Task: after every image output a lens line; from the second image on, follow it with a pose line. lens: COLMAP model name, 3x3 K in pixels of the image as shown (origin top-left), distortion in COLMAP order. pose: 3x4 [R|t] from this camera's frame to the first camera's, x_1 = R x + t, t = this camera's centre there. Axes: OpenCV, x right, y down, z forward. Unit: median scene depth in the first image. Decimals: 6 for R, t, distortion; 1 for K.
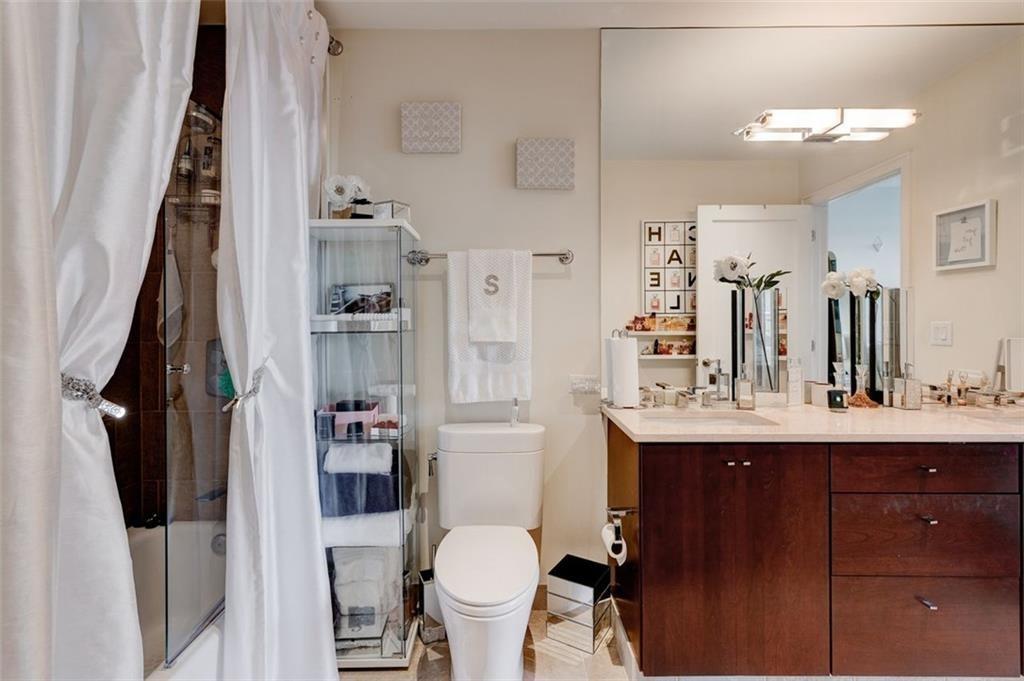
lens RADIAL K [[489.2, 0, 485.9], [0, 489.2, 323.7], [0, 0, 1]] dist [0.003739, 0.000551]
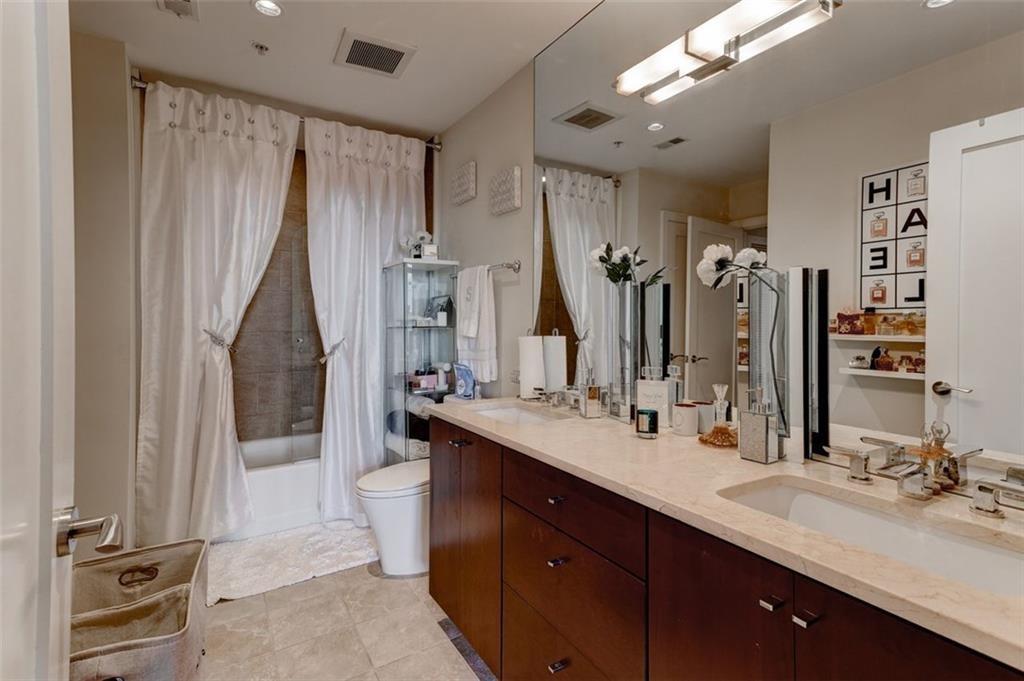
lens RADIAL K [[488.0, 0, 507.8], [0, 488.0, 322.3], [0, 0, 1]] dist [0.003469, 0.001204]
pose [[0.528586, 0.005973, -0.848859, 1.053001], [-0.003668, 0.999982, 0.004752, -0.005208], [0.848872, 0.000601, 0.528599, 0.336270]]
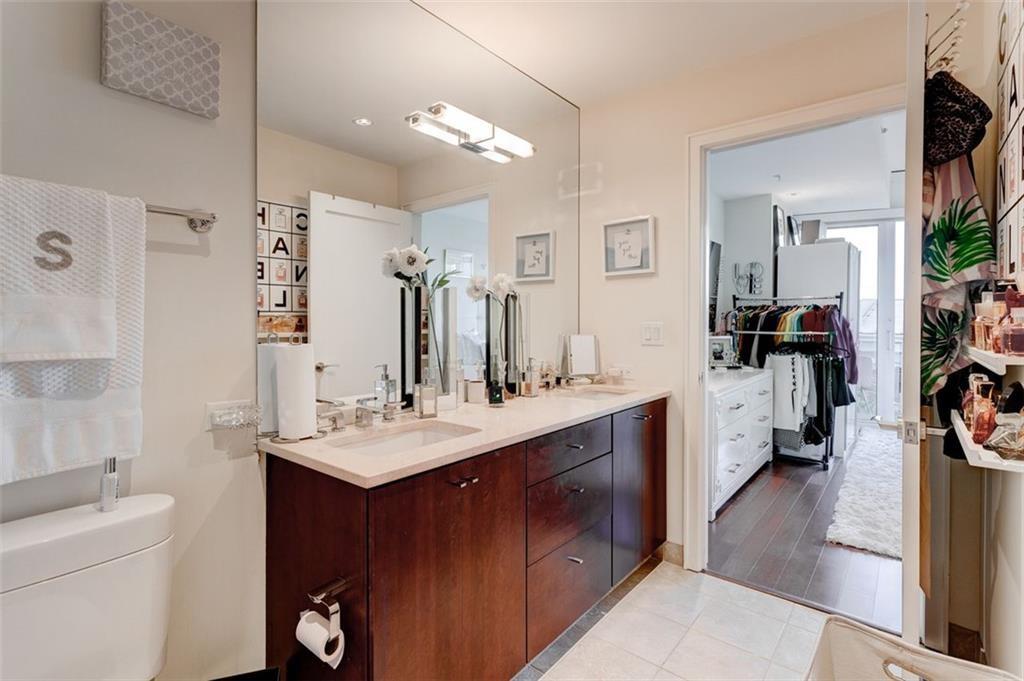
lens RADIAL K [[489.2, 0, 485.9], [0, 489.2, 323.7], [0, 0, 1]] dist [0.003739, 0.000551]
pose [[0.611178, -0.001969, 0.791491, -0.118248], [0.000689, 0.999998, 0.001955, -0.002627], [-0.791493, -0.000650, 0.611178, 0.311494]]
